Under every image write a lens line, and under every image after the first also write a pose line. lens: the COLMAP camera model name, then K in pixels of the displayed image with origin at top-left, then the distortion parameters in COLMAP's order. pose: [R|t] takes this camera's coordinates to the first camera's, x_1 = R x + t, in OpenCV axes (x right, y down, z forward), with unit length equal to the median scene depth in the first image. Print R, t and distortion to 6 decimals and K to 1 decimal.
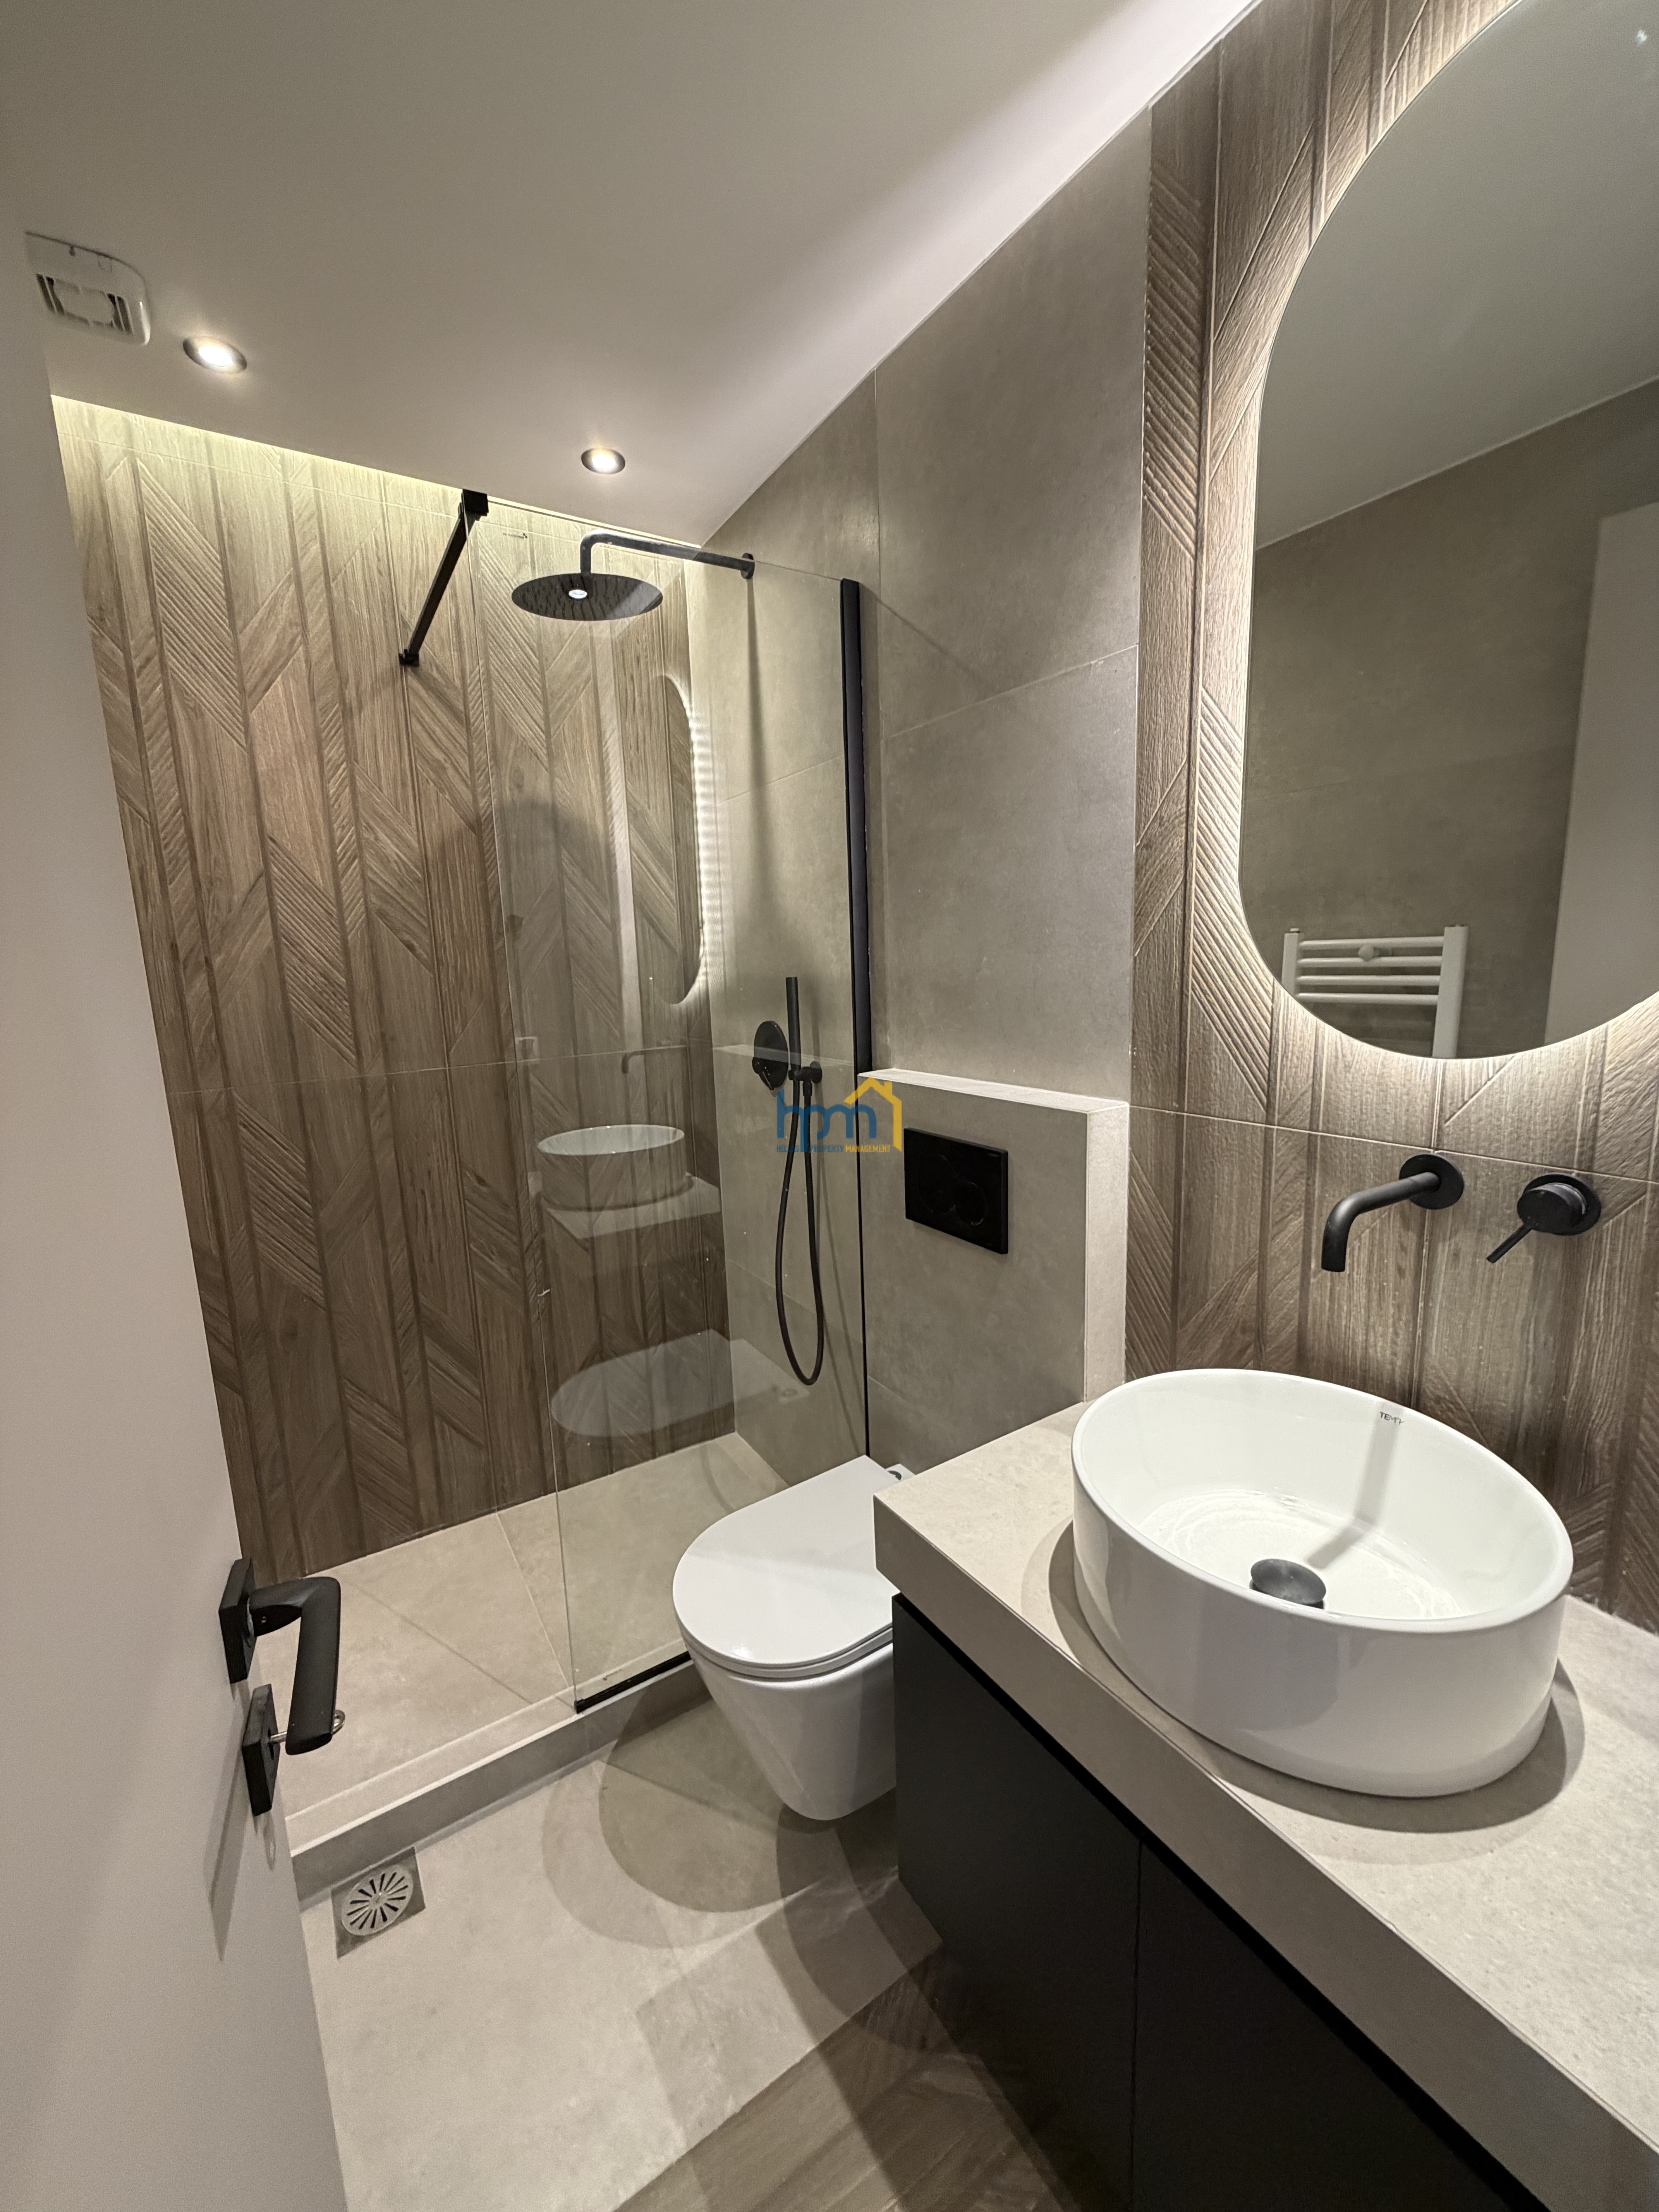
lens RADIAL K [[879.1, 0, 827.6], [0, 879.1, 1104.8], [0, 0, 1]] dist [0.002762, -0.000851]
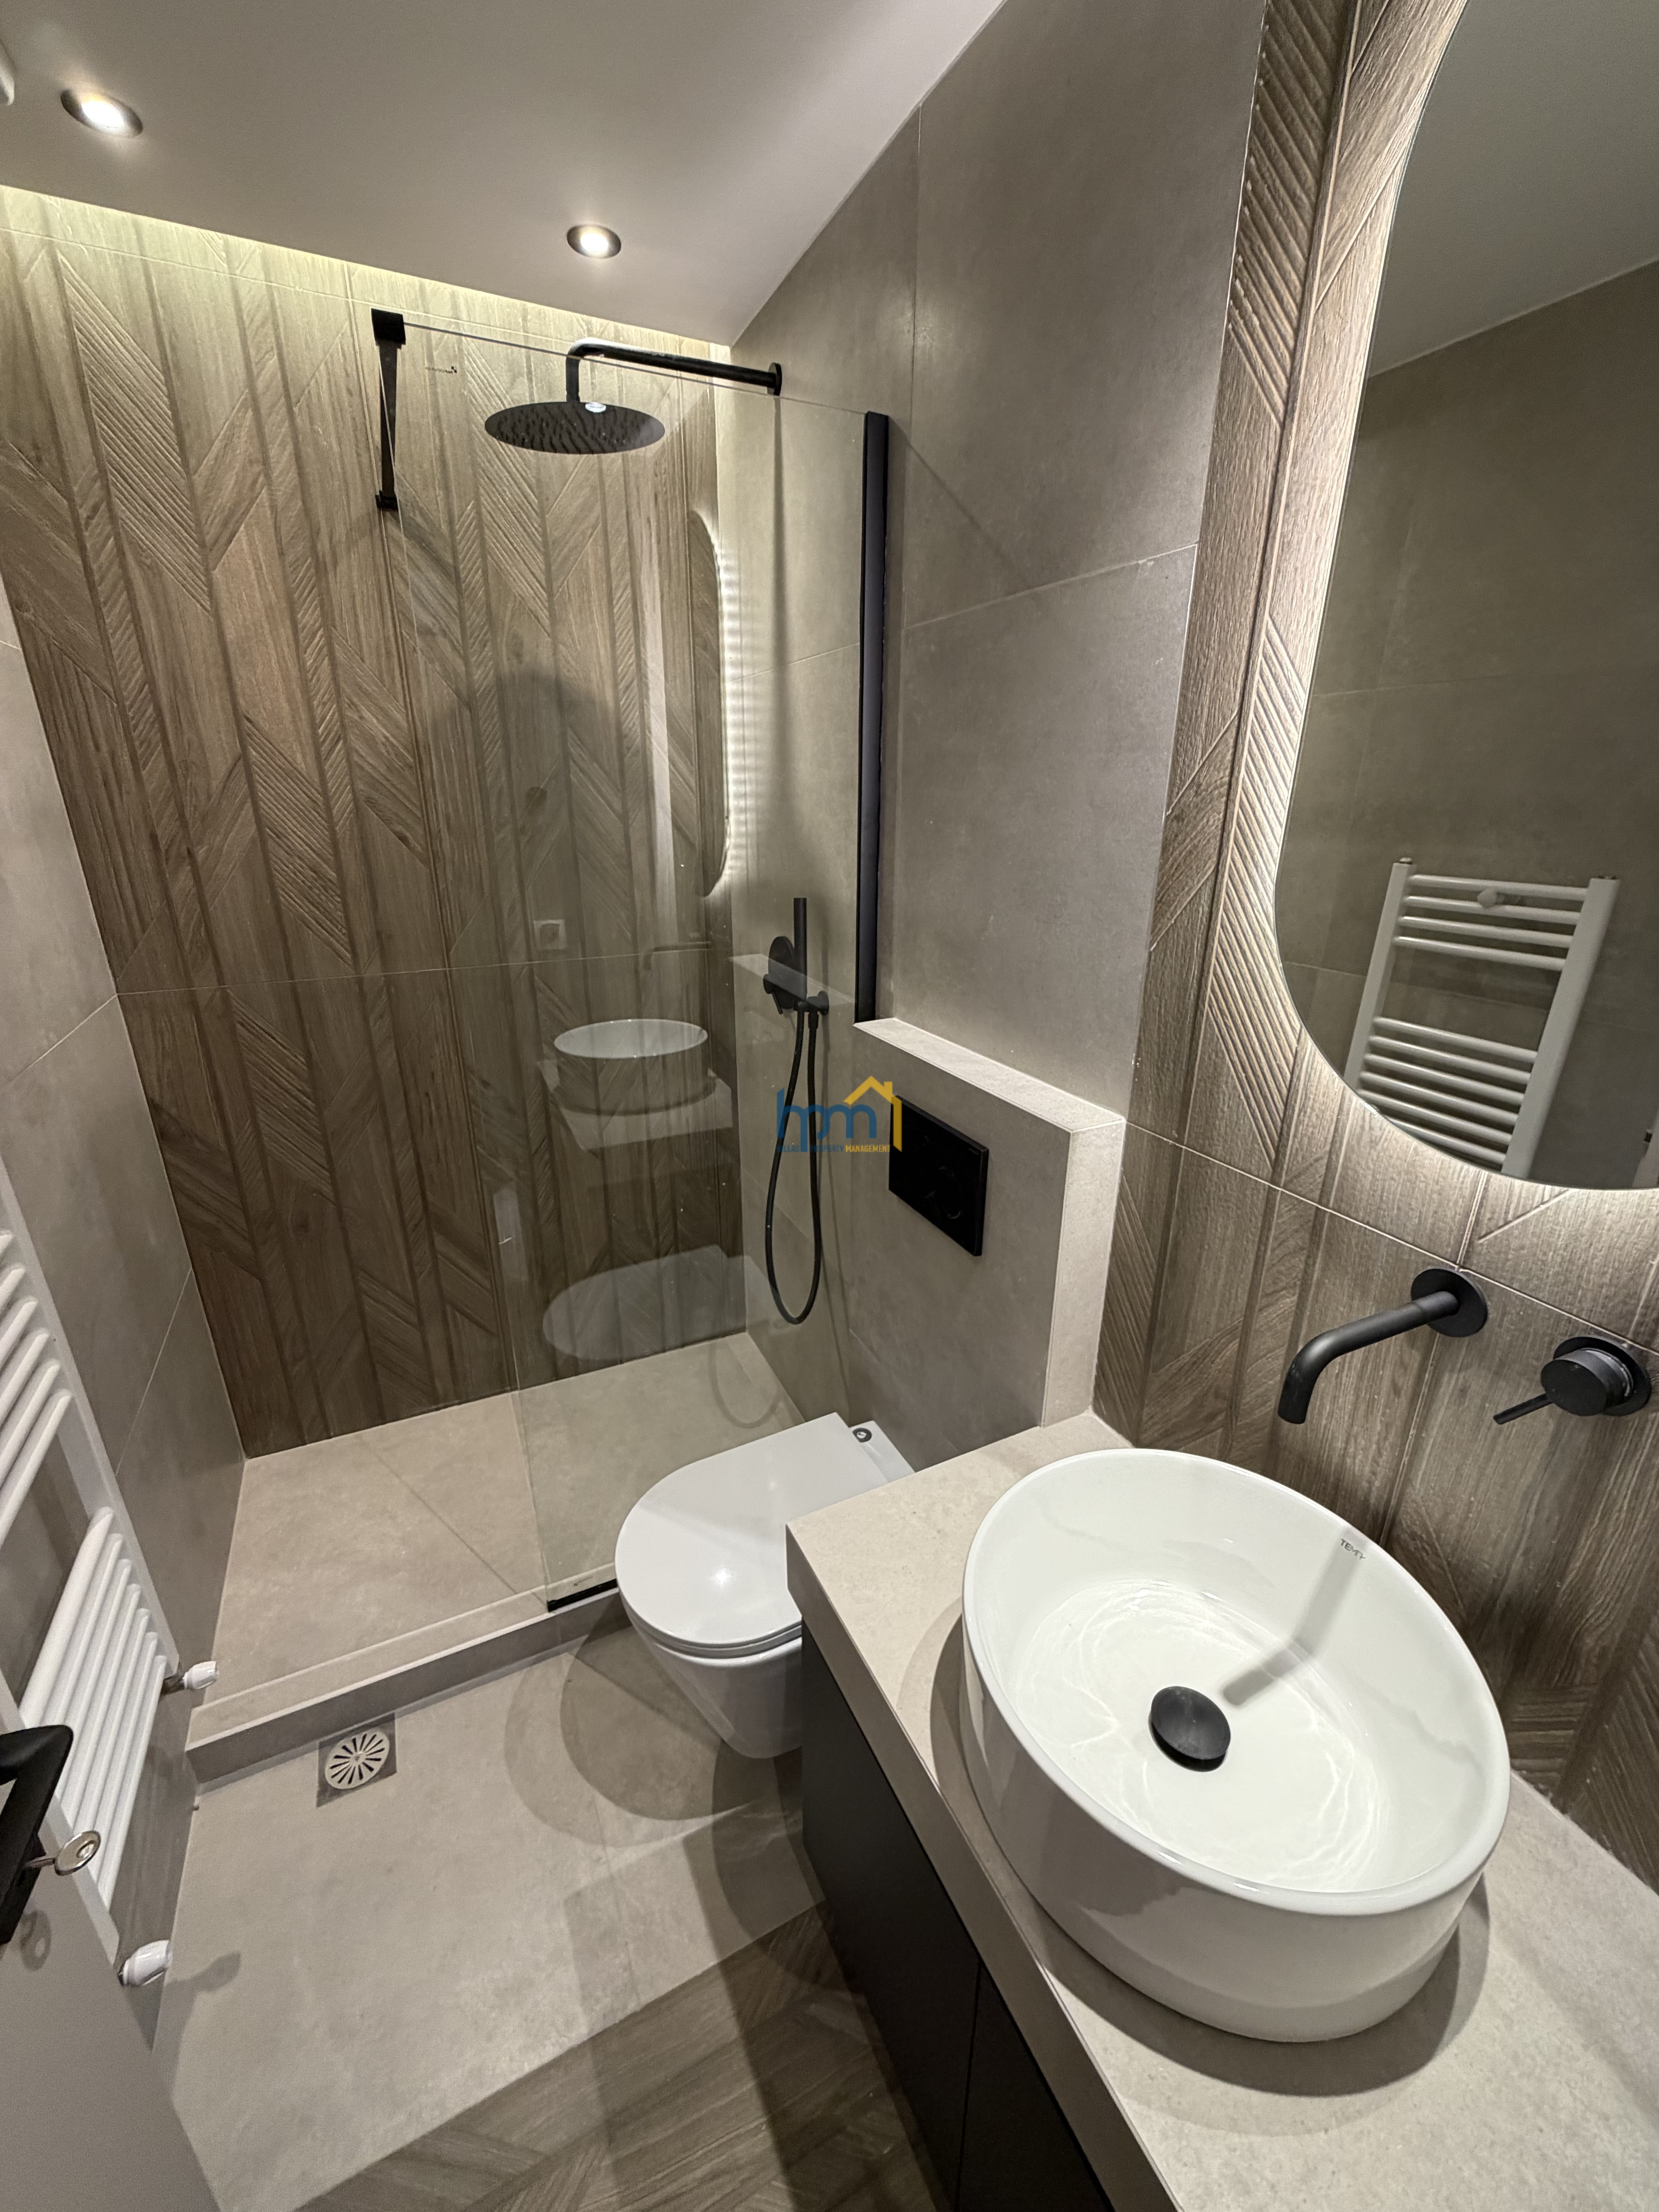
lens RADIAL K [[879.1, 0, 827.3], [0, 879.1, 1103.7], [0, 0, 1]] dist [0.002762, -0.000851]
pose [[0.992905, 0.074377, -0.092776, 0.134710], [-0.056814, 0.982145, 0.179341, -0.158373], [0.104459, -0.172798, 0.979402, 0.132466]]
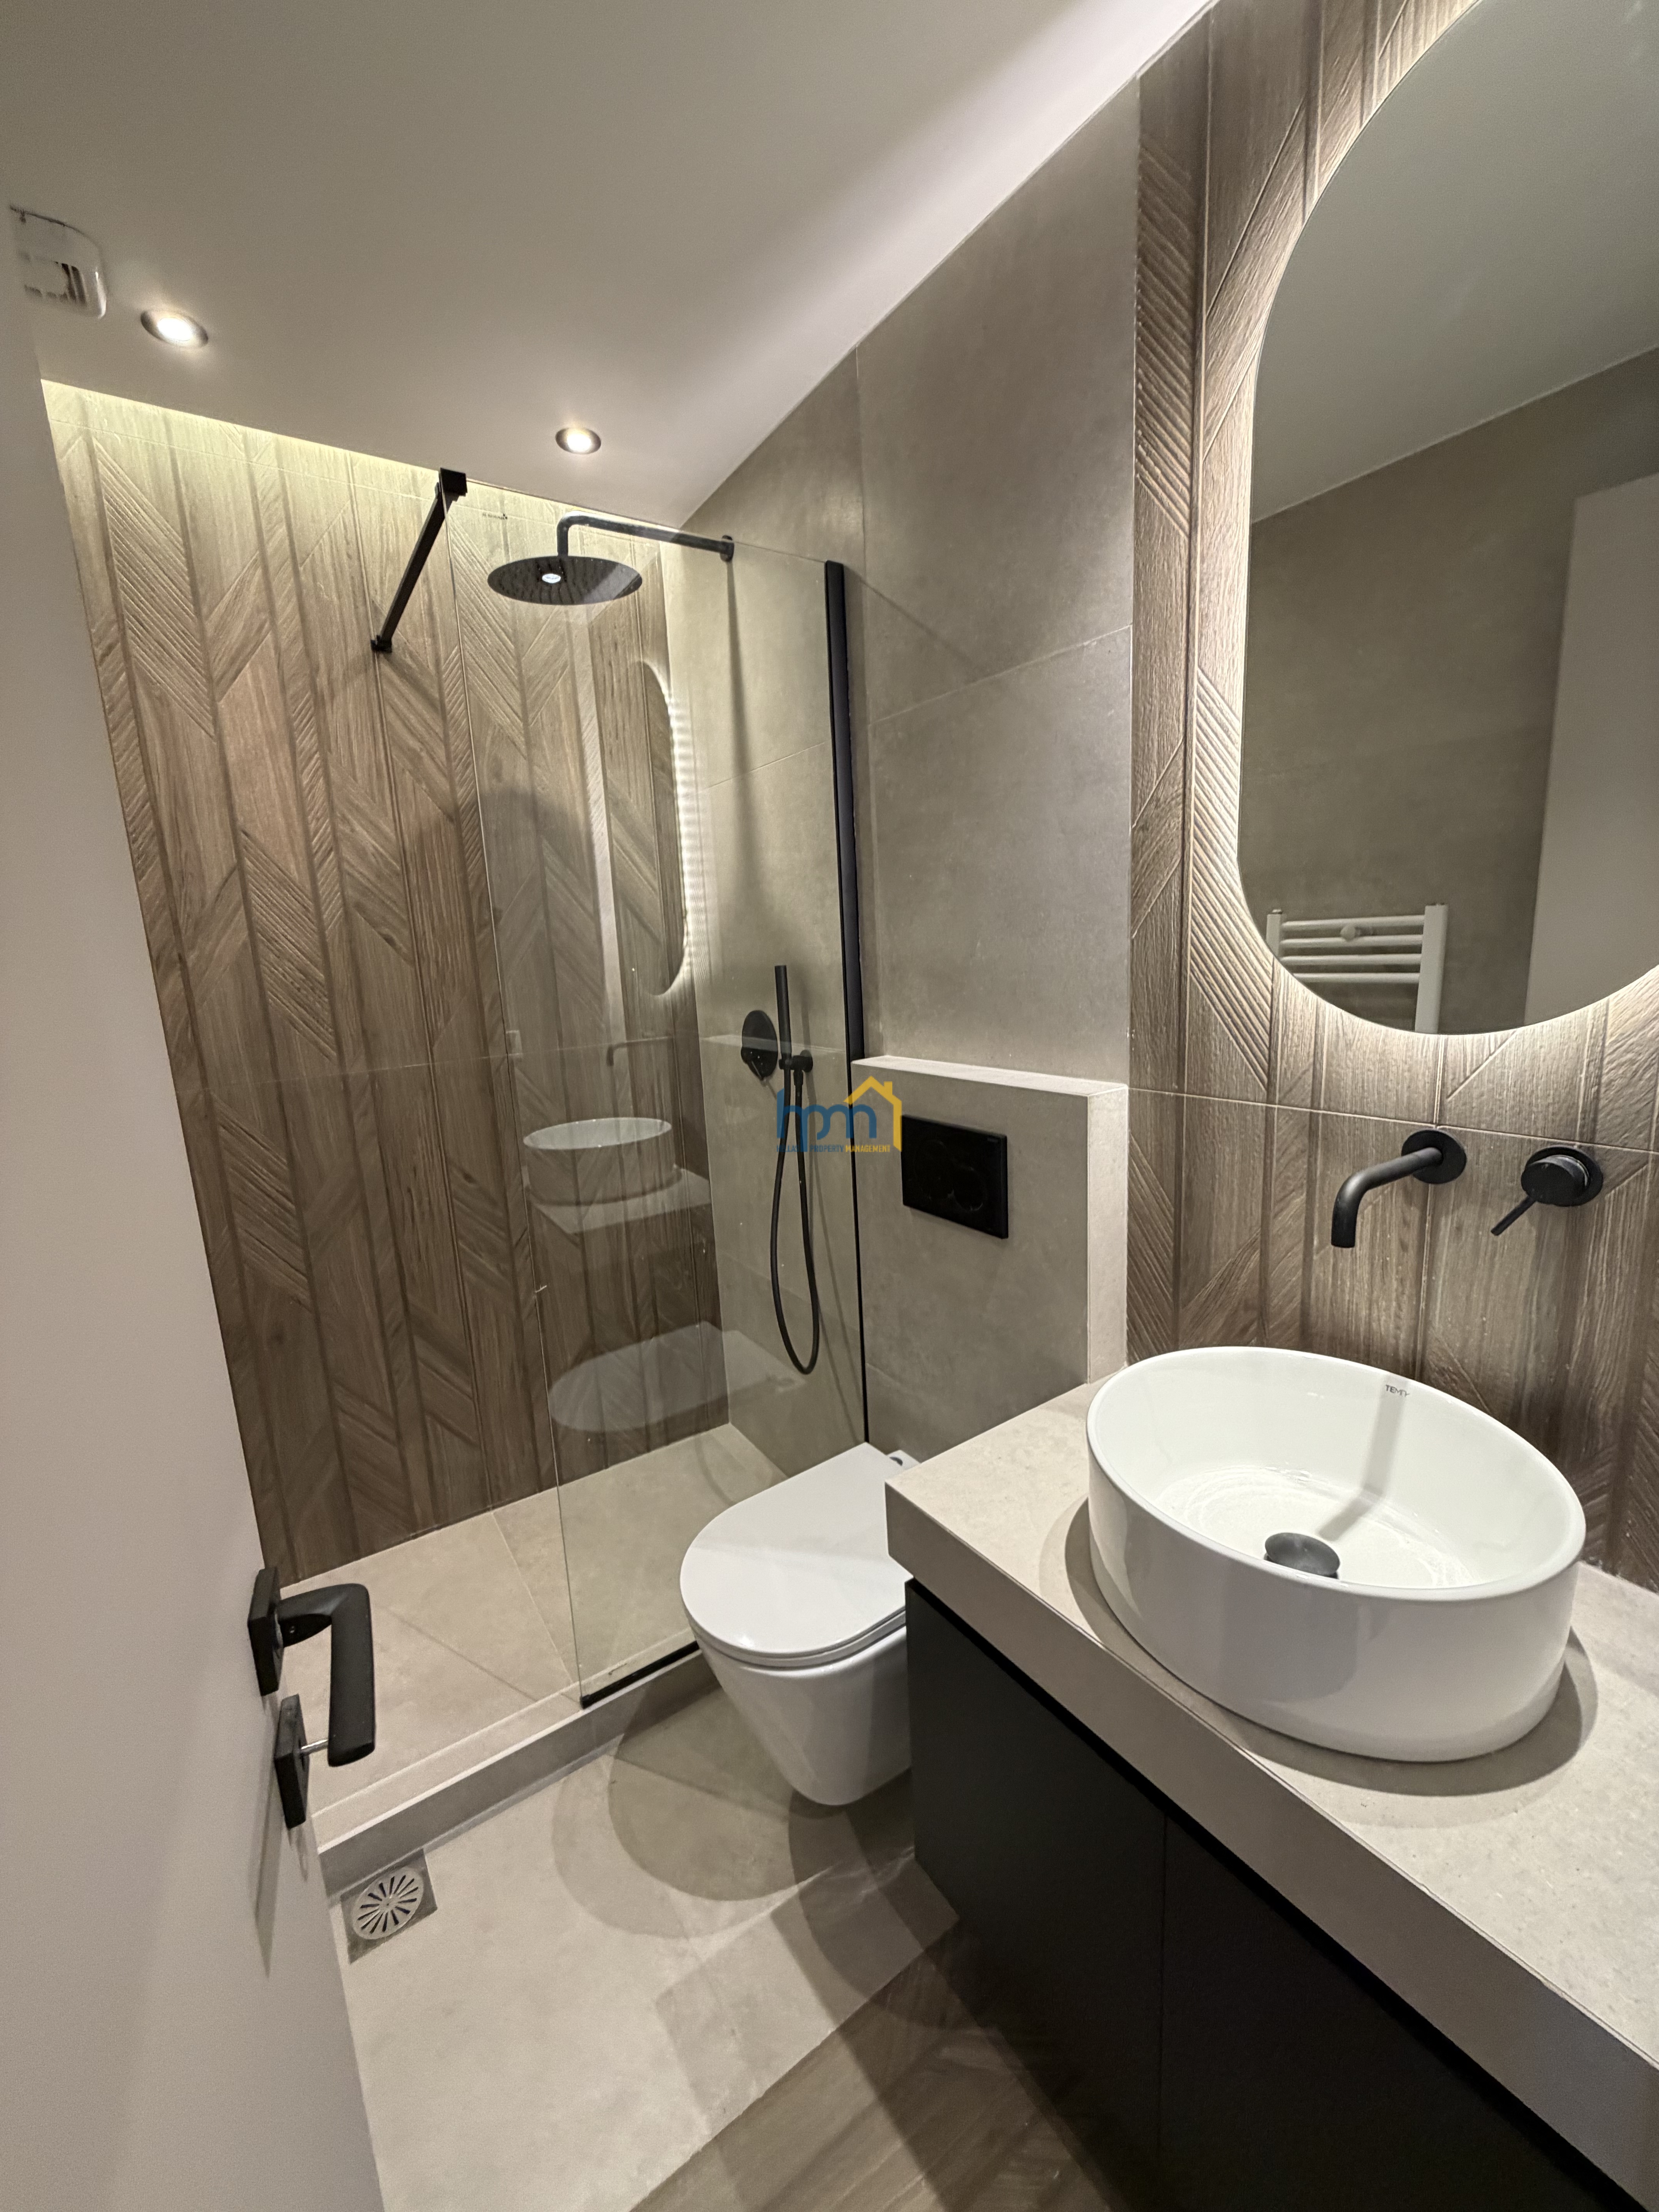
lens RADIAL K [[879.1, 0, 827.2], [0, 879.1, 1104.4], [0, 0, 1]] dist [0.002762, -0.000851]
pose [[0.999435, -0.020097, 0.026942, -0.028357], [0.019764, 0.999726, 0.012544, 0.000439], [-0.027187, -0.012004, 0.999558, 0.006409]]
